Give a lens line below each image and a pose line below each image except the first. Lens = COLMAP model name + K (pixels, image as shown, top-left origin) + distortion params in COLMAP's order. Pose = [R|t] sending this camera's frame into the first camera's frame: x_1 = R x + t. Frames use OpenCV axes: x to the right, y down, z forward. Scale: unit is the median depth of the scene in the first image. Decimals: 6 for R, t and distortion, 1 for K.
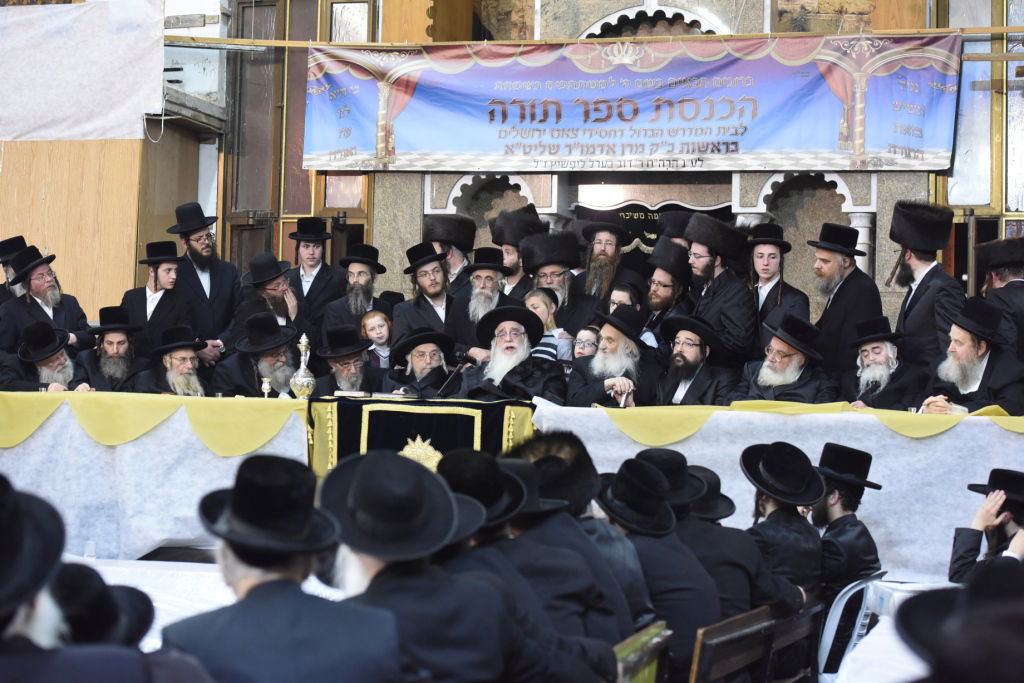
lens RADIAL K [[2157.7, 0, 529.2], [0, 2157.7, 355.1], [0, 0, 1]] dist [-0.097714, 0.000000]
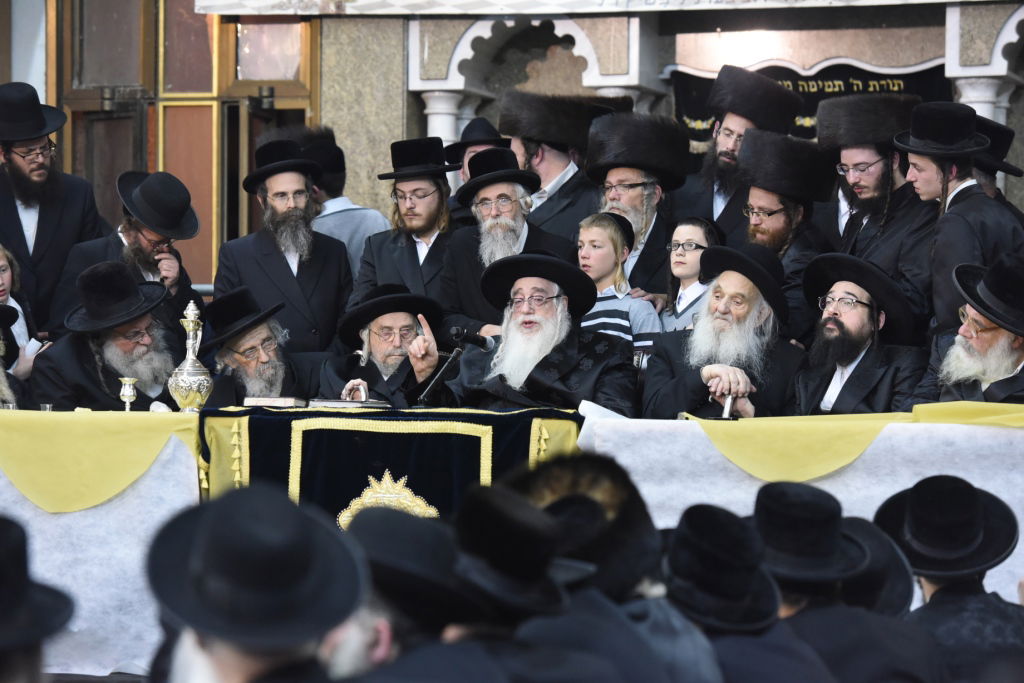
lens RADIAL K [[3871.0, 0, 508.4], [0, 3871.0, 343.5], [0, 0, 1]] dist [0.829945, 0.000000]
pose [[0.999344, -0.013537, -0.033586, 0.016853], [0.013640, 0.999903, 0.002835, -0.000137], [0.033544, -0.003291, 0.999432, -0.056218]]
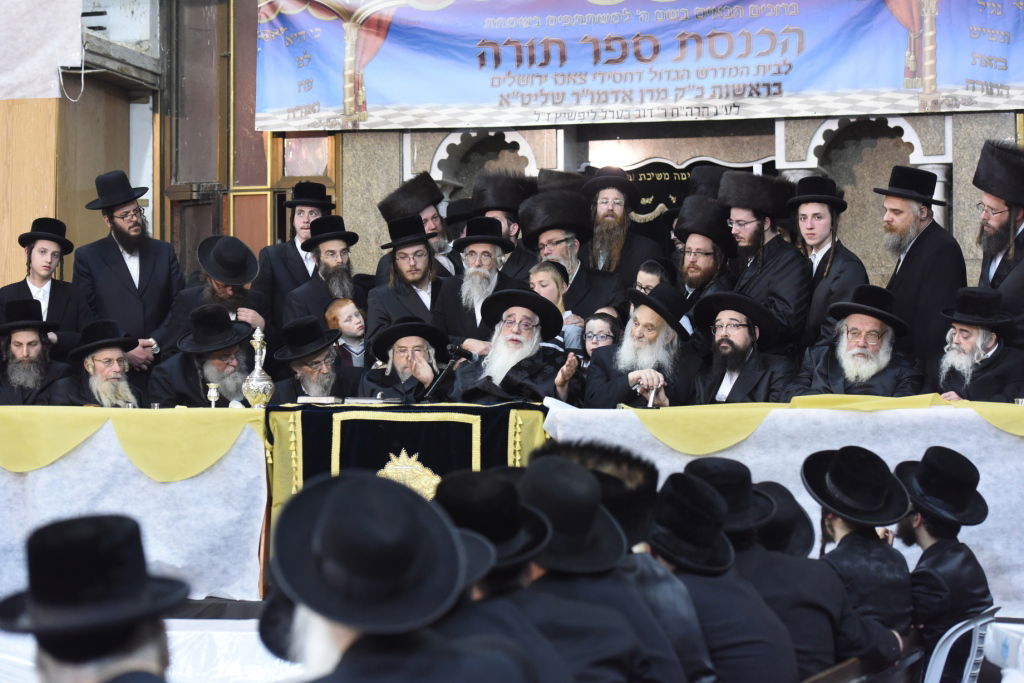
lens RADIAL K [[2466.3, 0, 516.5], [0, 2466.3, 350.4], [0, 0, 1]] dist [0.053693, 0.000000]
pose [[0.999639, -0.026354, -0.005196, -0.002983], [0.026351, 0.999653, -0.000589, 0.001833], [0.005210, 0.000452, 0.999986, 0.072658]]
